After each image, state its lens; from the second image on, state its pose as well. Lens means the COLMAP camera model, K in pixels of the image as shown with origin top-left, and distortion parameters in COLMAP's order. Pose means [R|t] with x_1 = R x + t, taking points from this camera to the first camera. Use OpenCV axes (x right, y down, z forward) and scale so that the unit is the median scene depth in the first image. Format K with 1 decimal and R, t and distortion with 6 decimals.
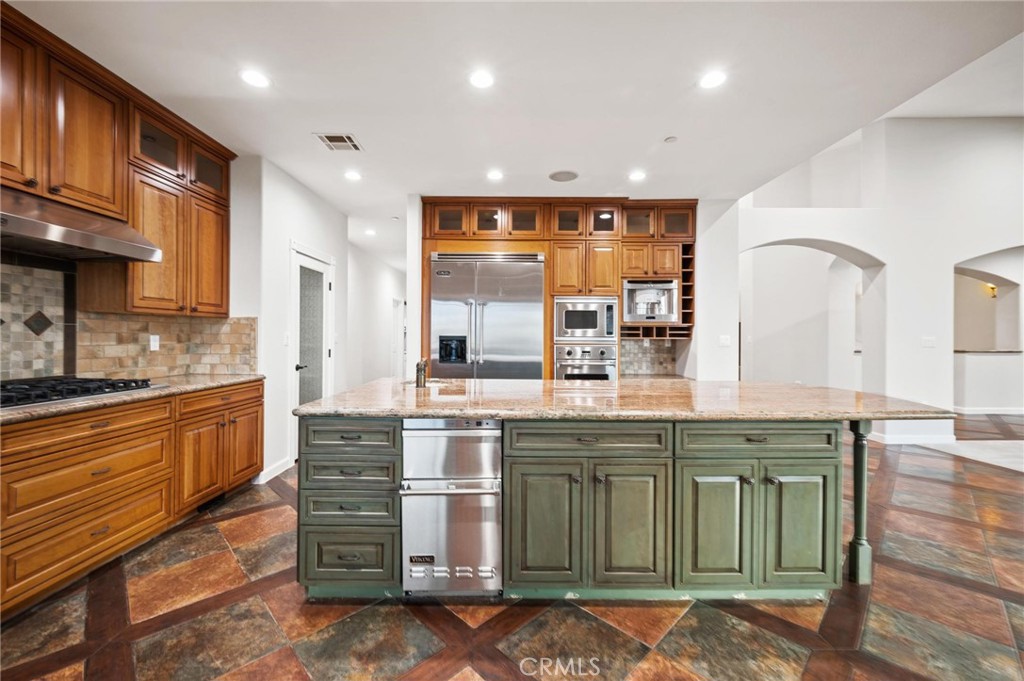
lens RADIAL K [[410.4, 0, 508.7], [0, 410.4, 337.2], [0, 0, 1]] dist [-0.002497, -0.000060]
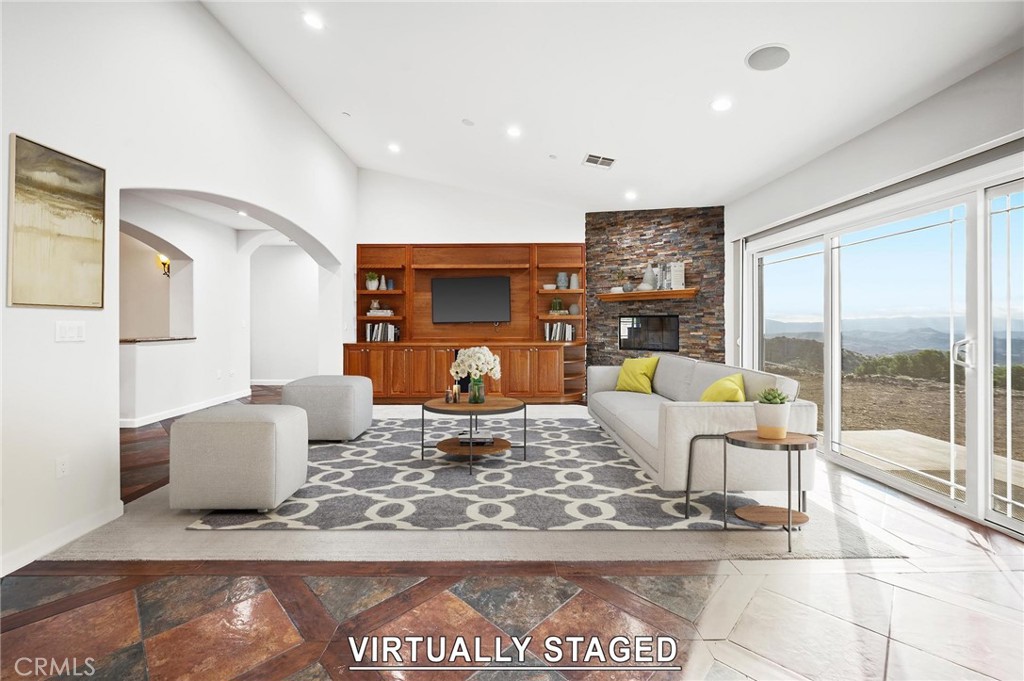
lens RADIAL K [[409.6, 0, 506.0], [0, 409.6, 321.9], [0, 0, 1]] dist [0.000040, -0.000249]
pose [[-0.014530, 0.003980, 0.999887, 0.584844], [0.001443, 0.999991, -0.003960, 0.008193], [-0.999893, 0.001385, -0.014536, 0.541537]]
